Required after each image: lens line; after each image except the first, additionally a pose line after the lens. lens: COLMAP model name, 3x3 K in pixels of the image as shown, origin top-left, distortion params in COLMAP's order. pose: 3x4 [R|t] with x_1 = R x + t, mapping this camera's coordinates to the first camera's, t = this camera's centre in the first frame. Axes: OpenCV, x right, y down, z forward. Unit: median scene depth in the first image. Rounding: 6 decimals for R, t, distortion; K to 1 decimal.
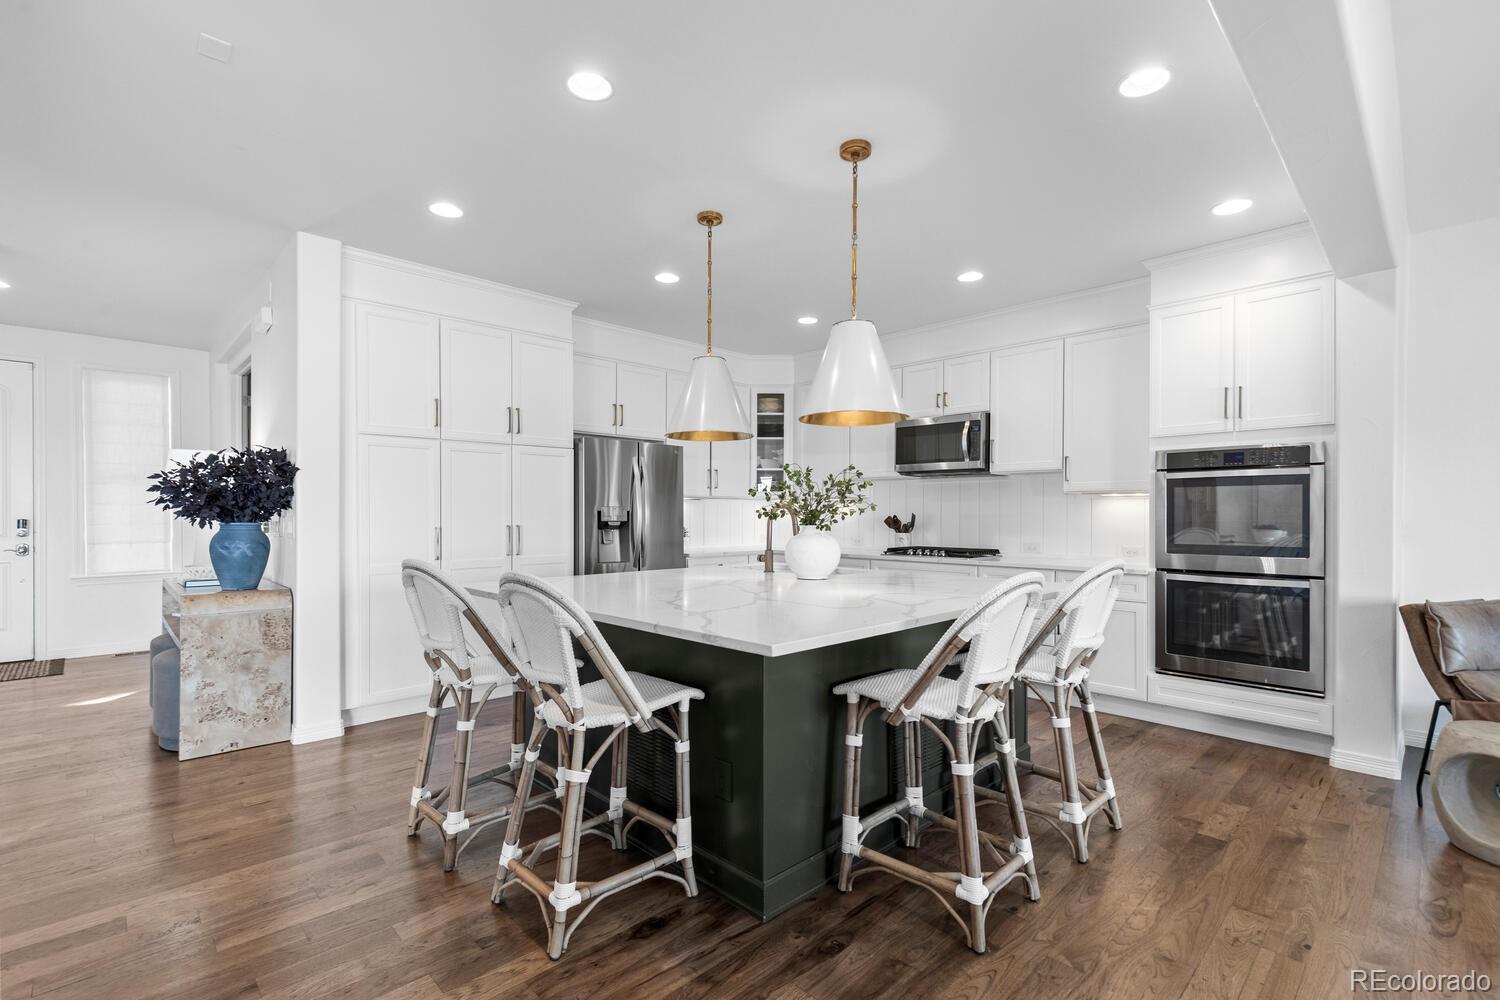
lens RADIAL K [[692.9, 0, 751.4], [0, 692.9, 513.1], [0, 0, 1]] dist [0.002893, 0.000888]
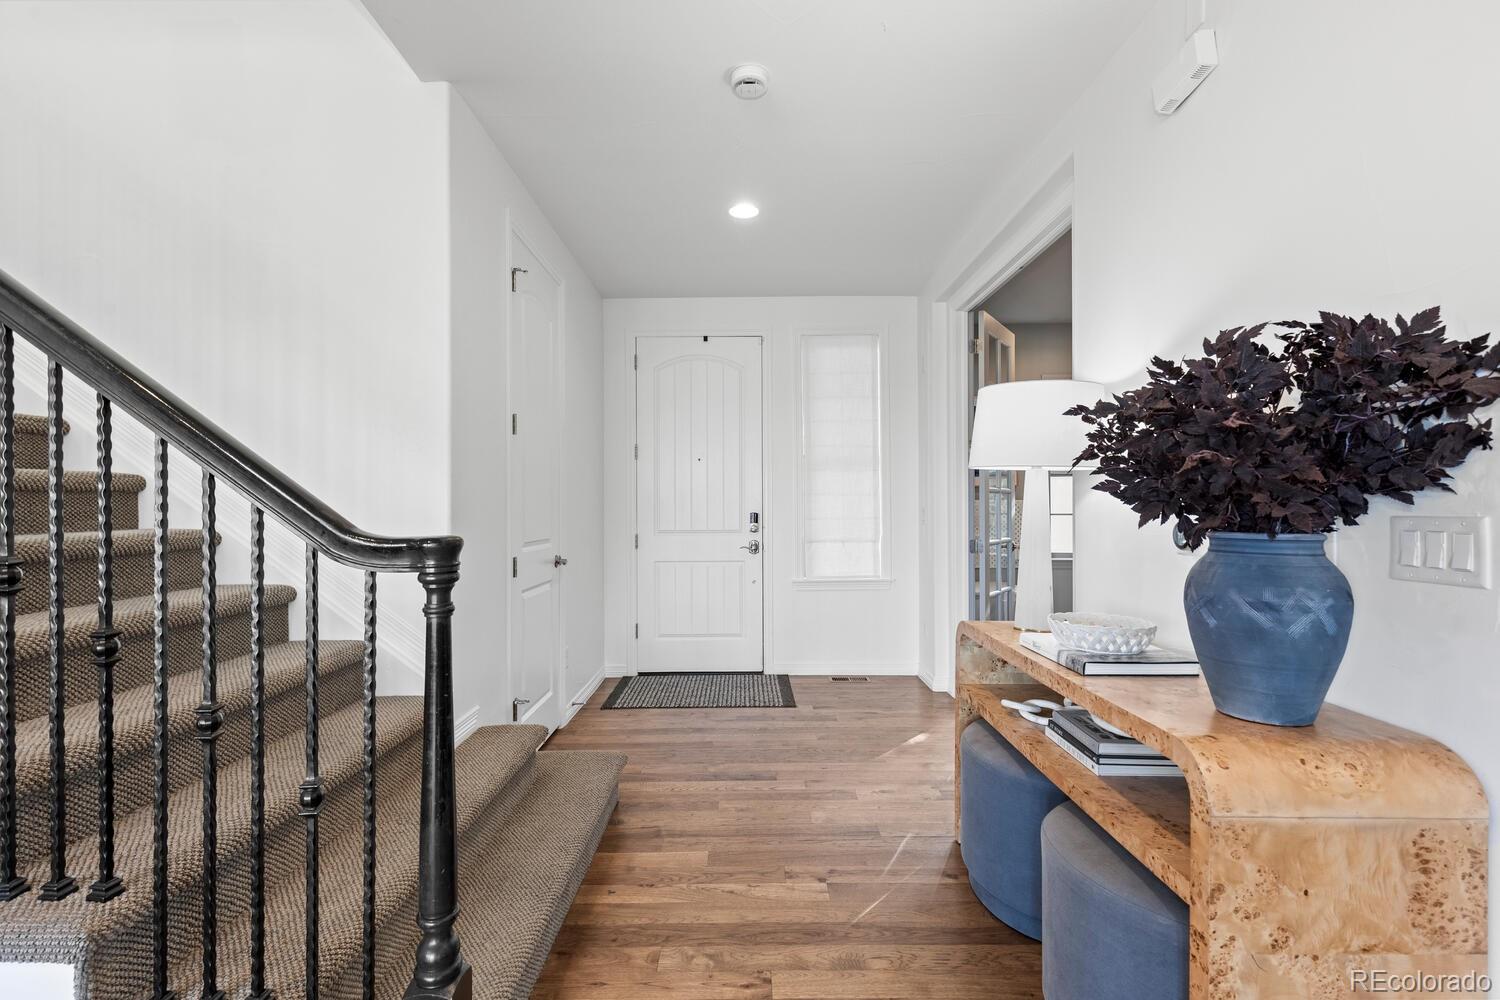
lens RADIAL K [[692.9, 0, 749.4], [0, 692.9, 503.0], [0, 0, 1]] dist [0.002893, 0.000888]
pose [[0.722386, -0.004491, -0.691475, -0.692056], [0.002779, 0.999990, -0.003591, -0.001277], [0.691484, 0.000672, 0.722391, 0.560280]]
